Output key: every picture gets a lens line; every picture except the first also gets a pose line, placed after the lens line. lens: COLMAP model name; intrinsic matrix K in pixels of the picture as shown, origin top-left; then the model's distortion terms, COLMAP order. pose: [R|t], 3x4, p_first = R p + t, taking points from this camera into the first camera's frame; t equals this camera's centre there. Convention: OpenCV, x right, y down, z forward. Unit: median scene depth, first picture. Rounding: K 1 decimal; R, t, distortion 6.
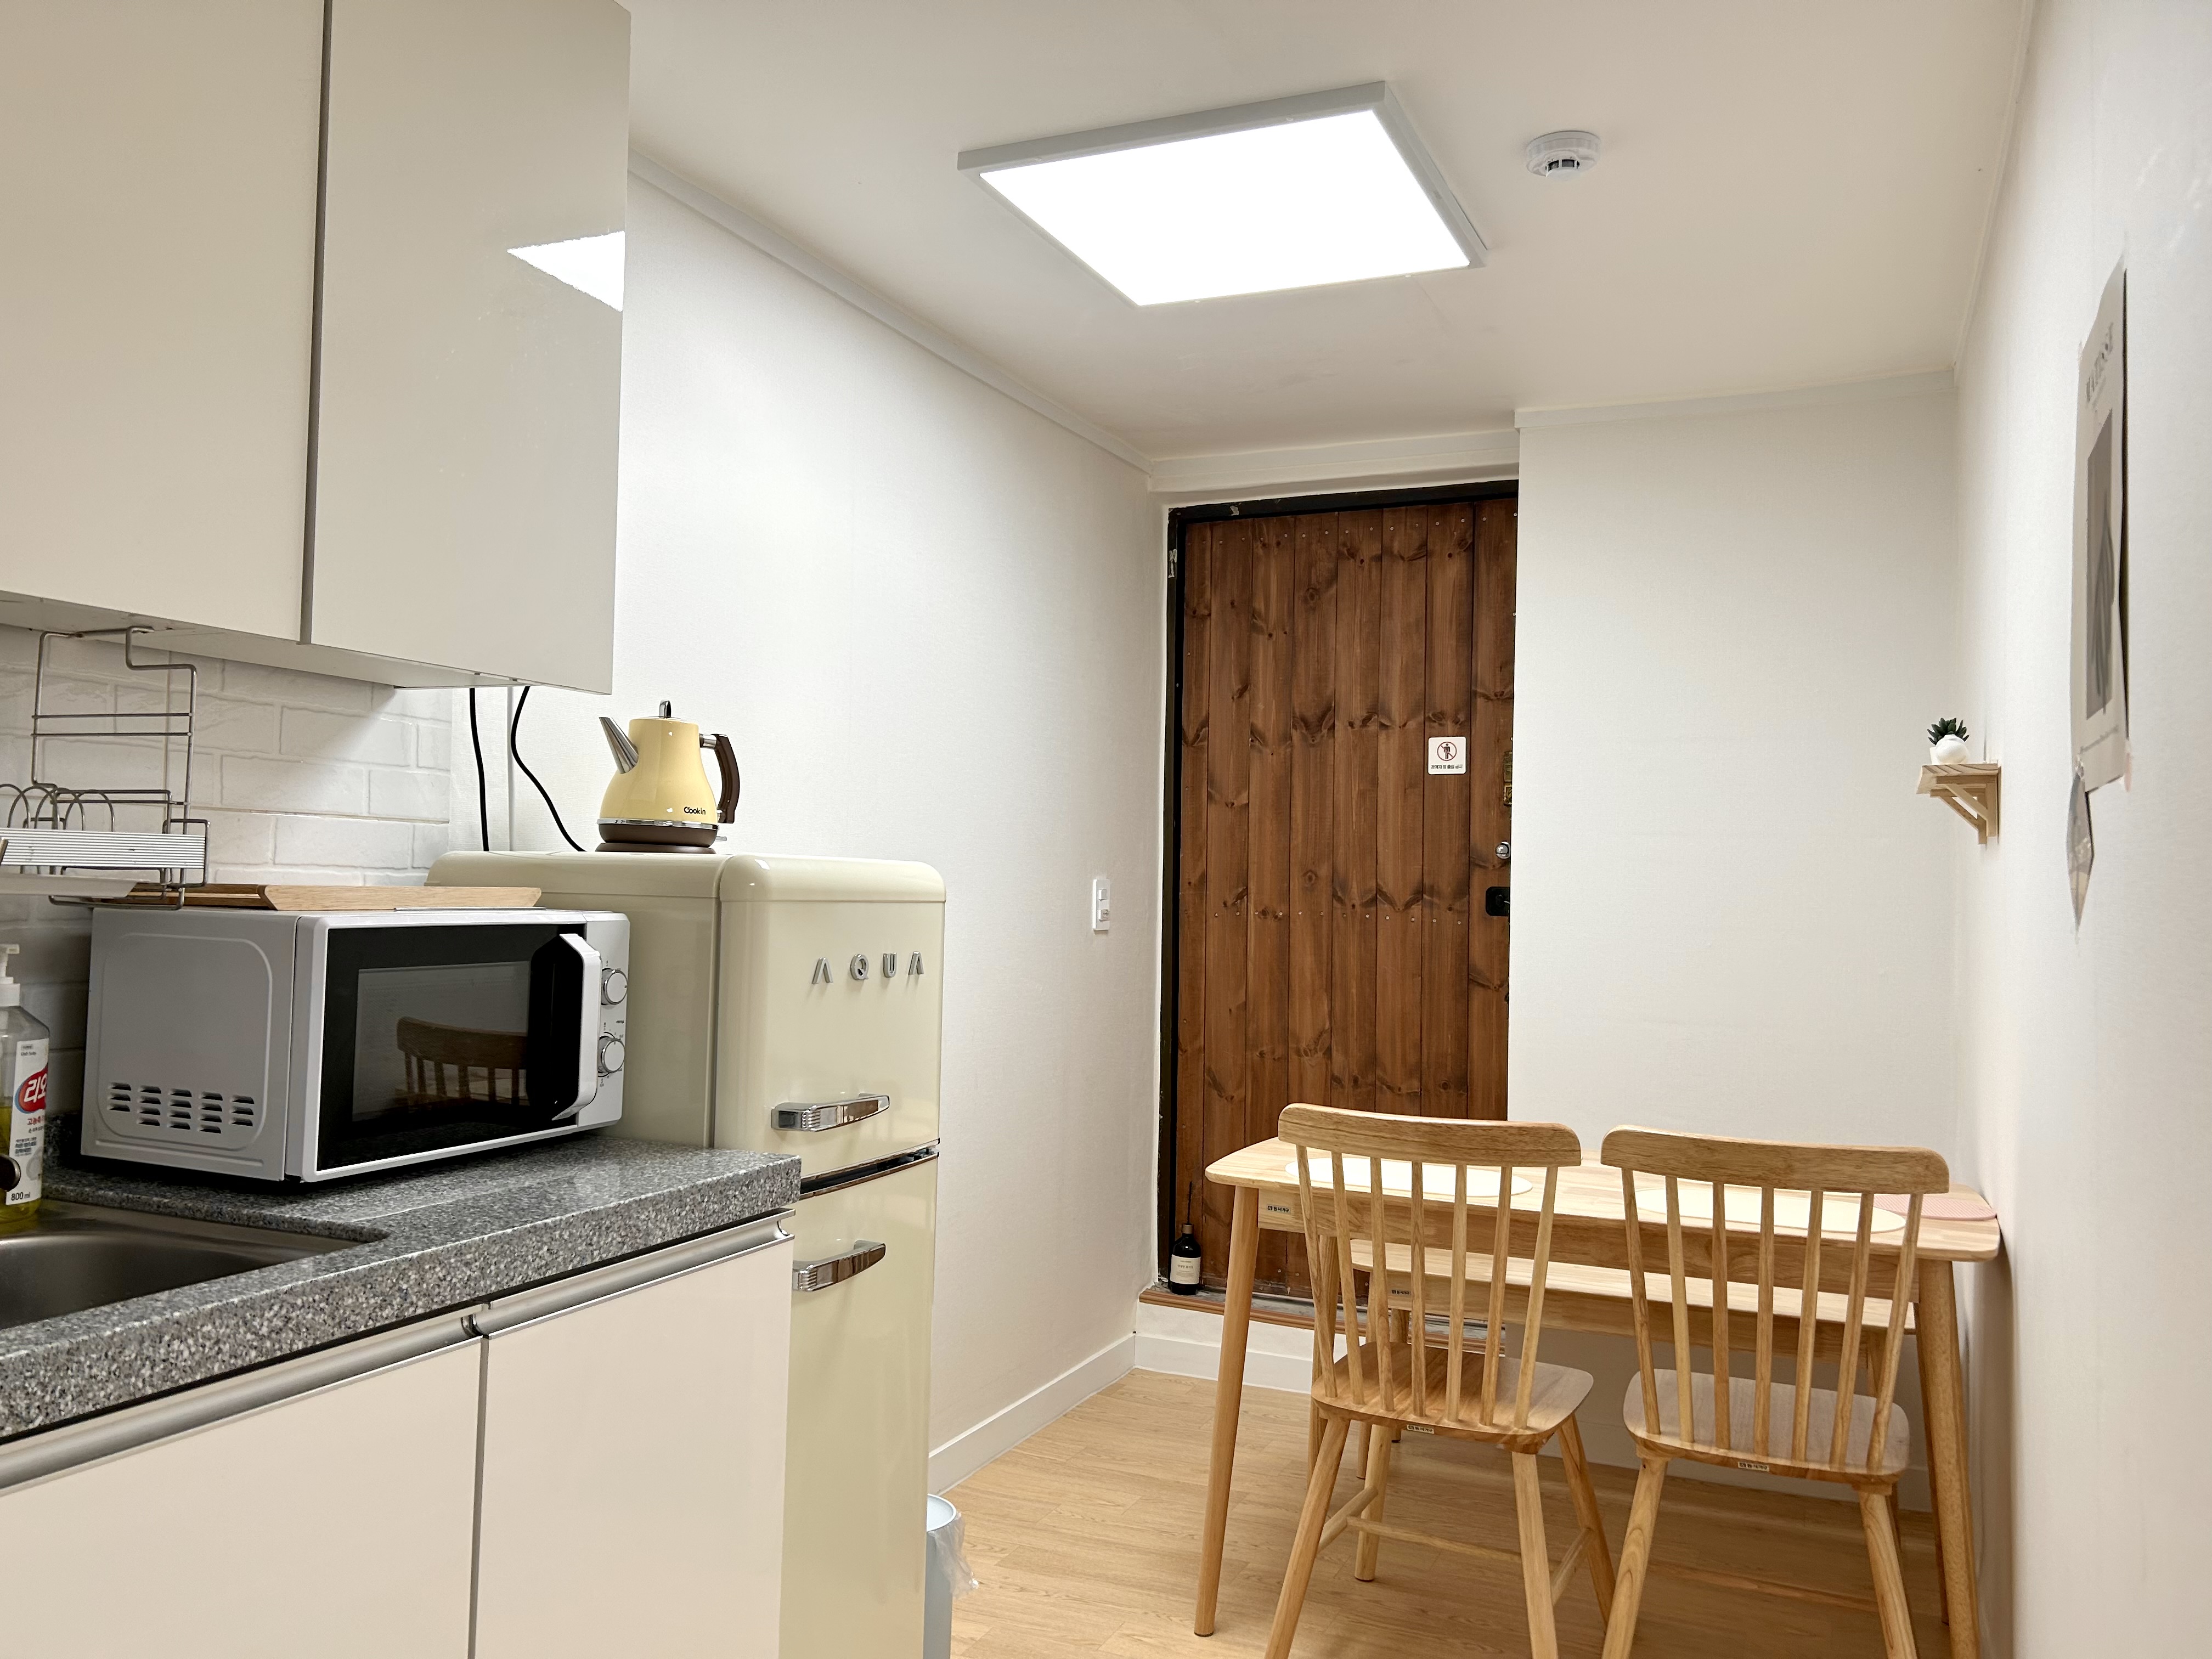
lens RADIAL K [[1661.7, 0, 1103.1], [0, 1661.7, 820.0], [0, 0, 1]] dist [0.091720, -0.107259]
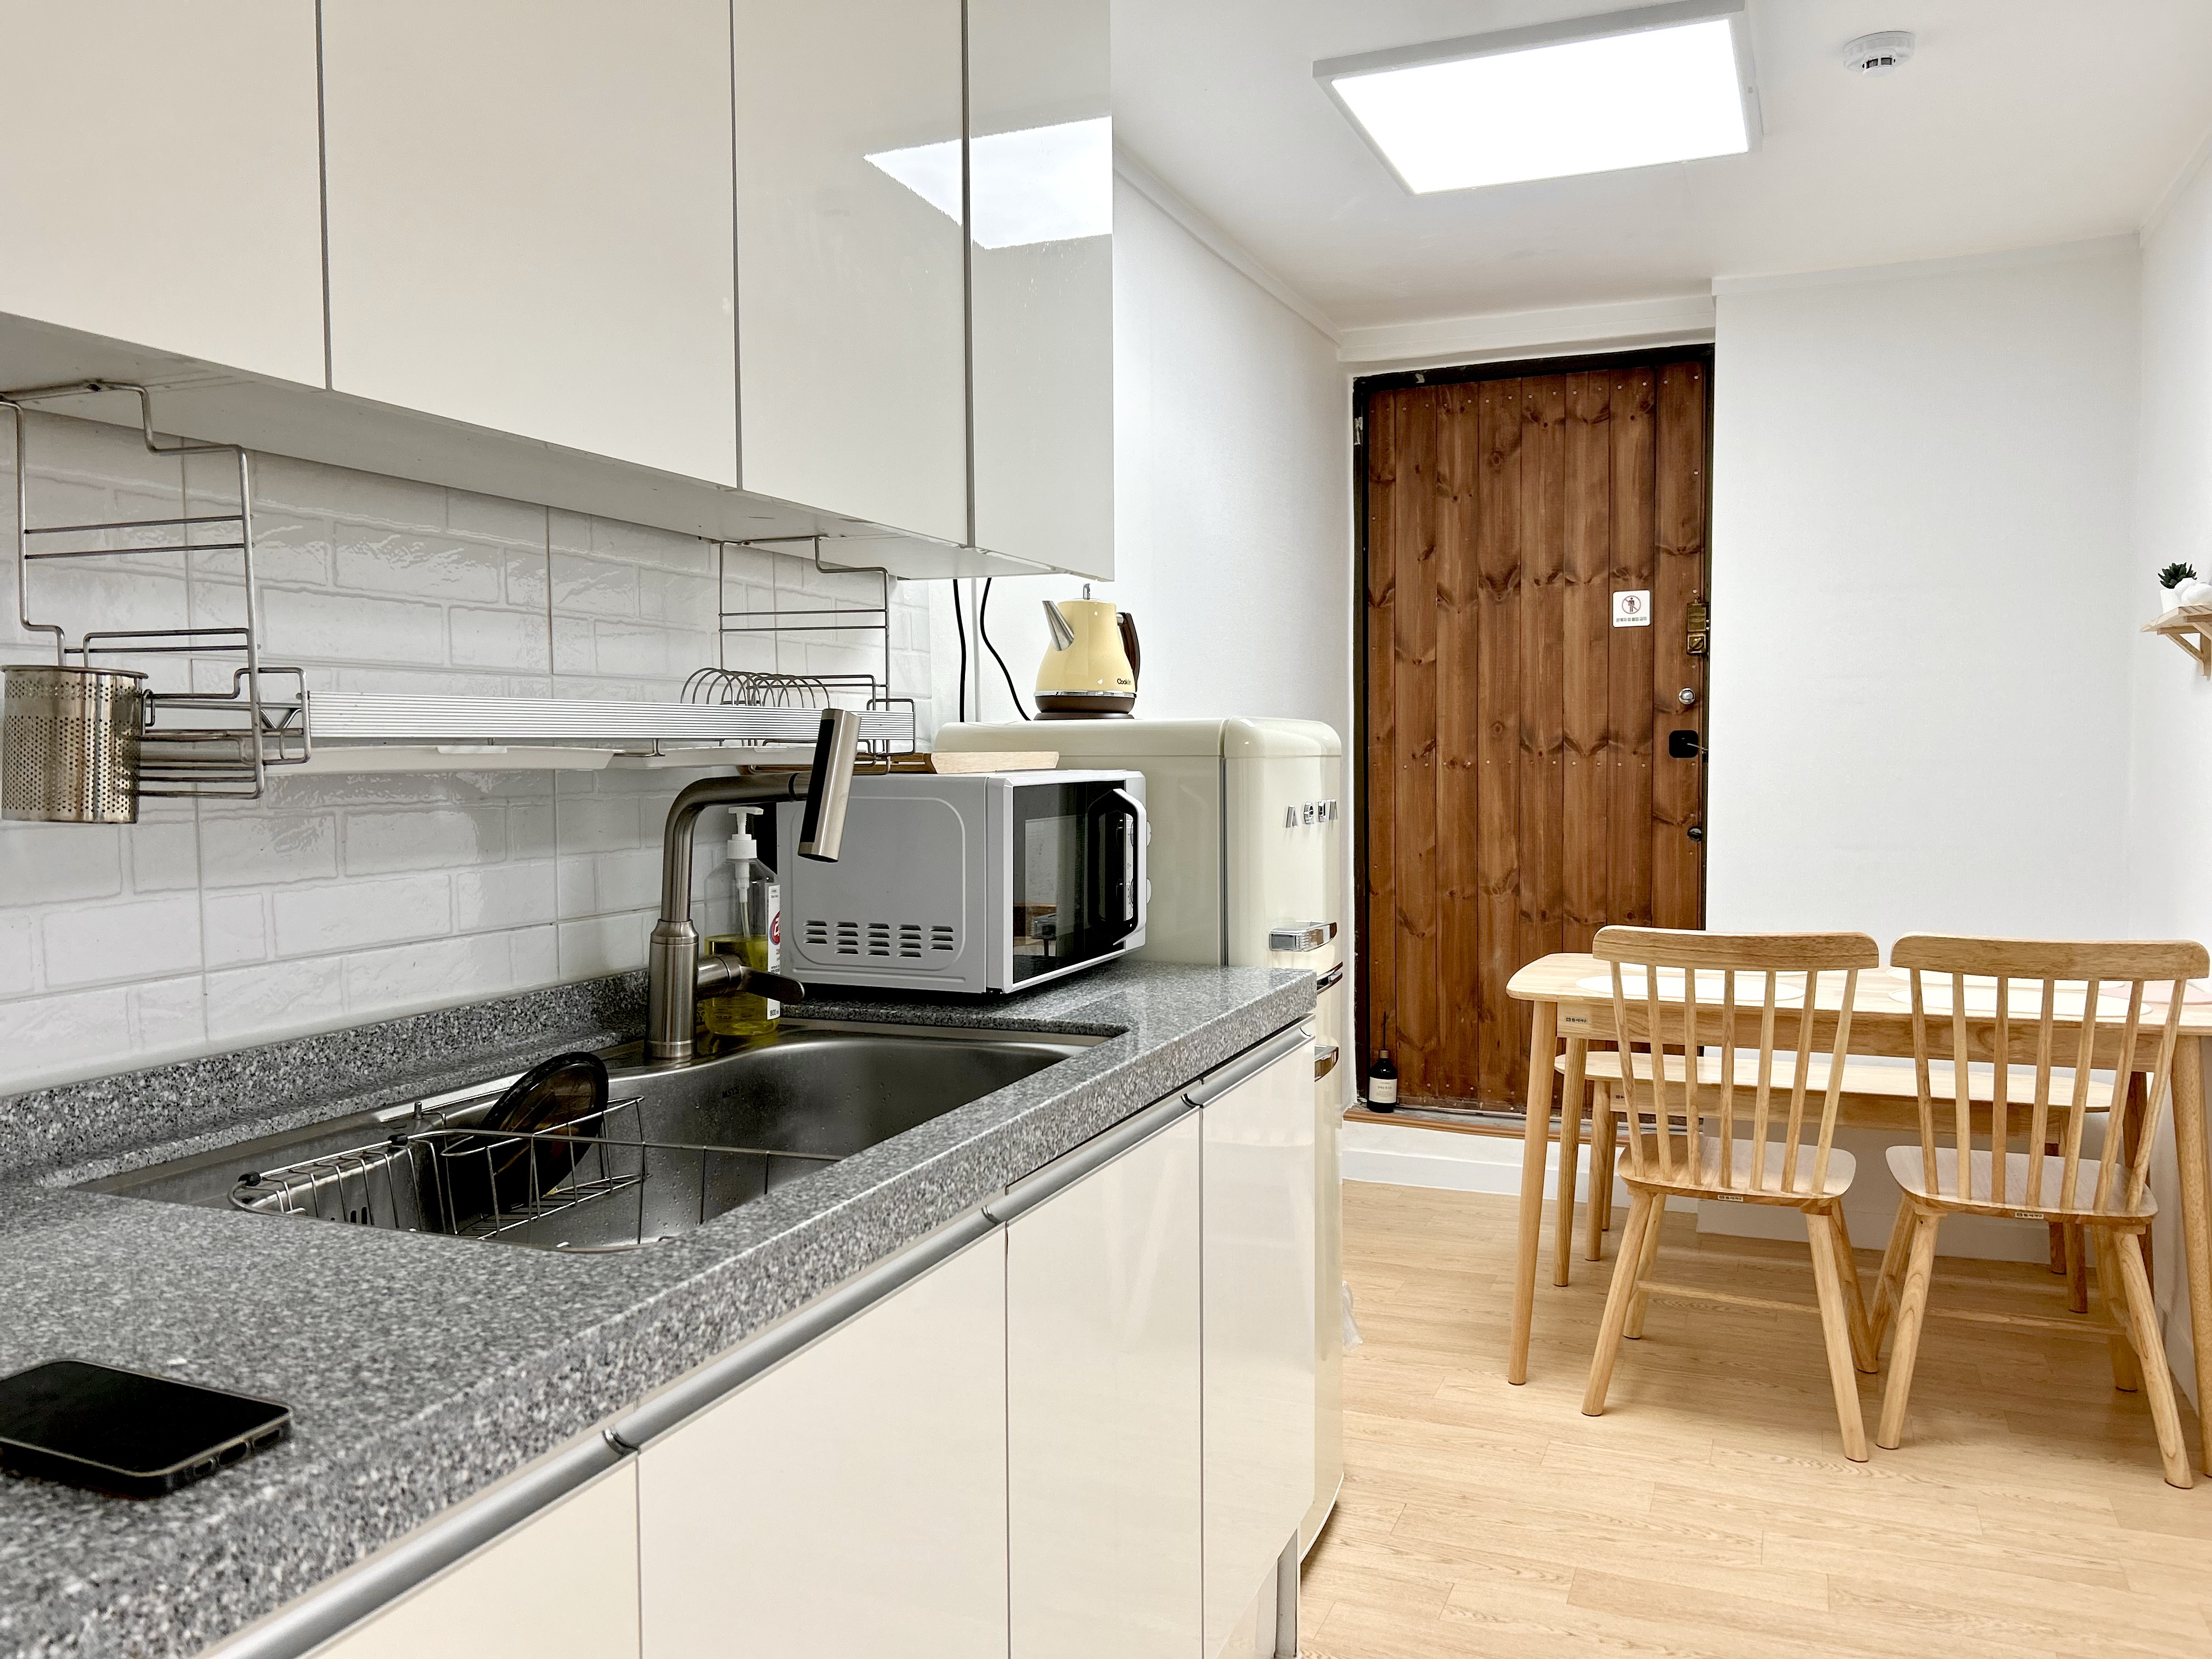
lens RADIAL K [[1685.5, 0, 1106.0], [0, 1685.5, 829.5], [0, 0, 1]] dist [0.036363, -0.006628]
pose [[0.999161, -0.032160, 0.025368, -0.159681], [0.029818, 0.995687, 0.087851, -0.003232], [-0.028084, -0.087021, 0.995811, -0.077377]]
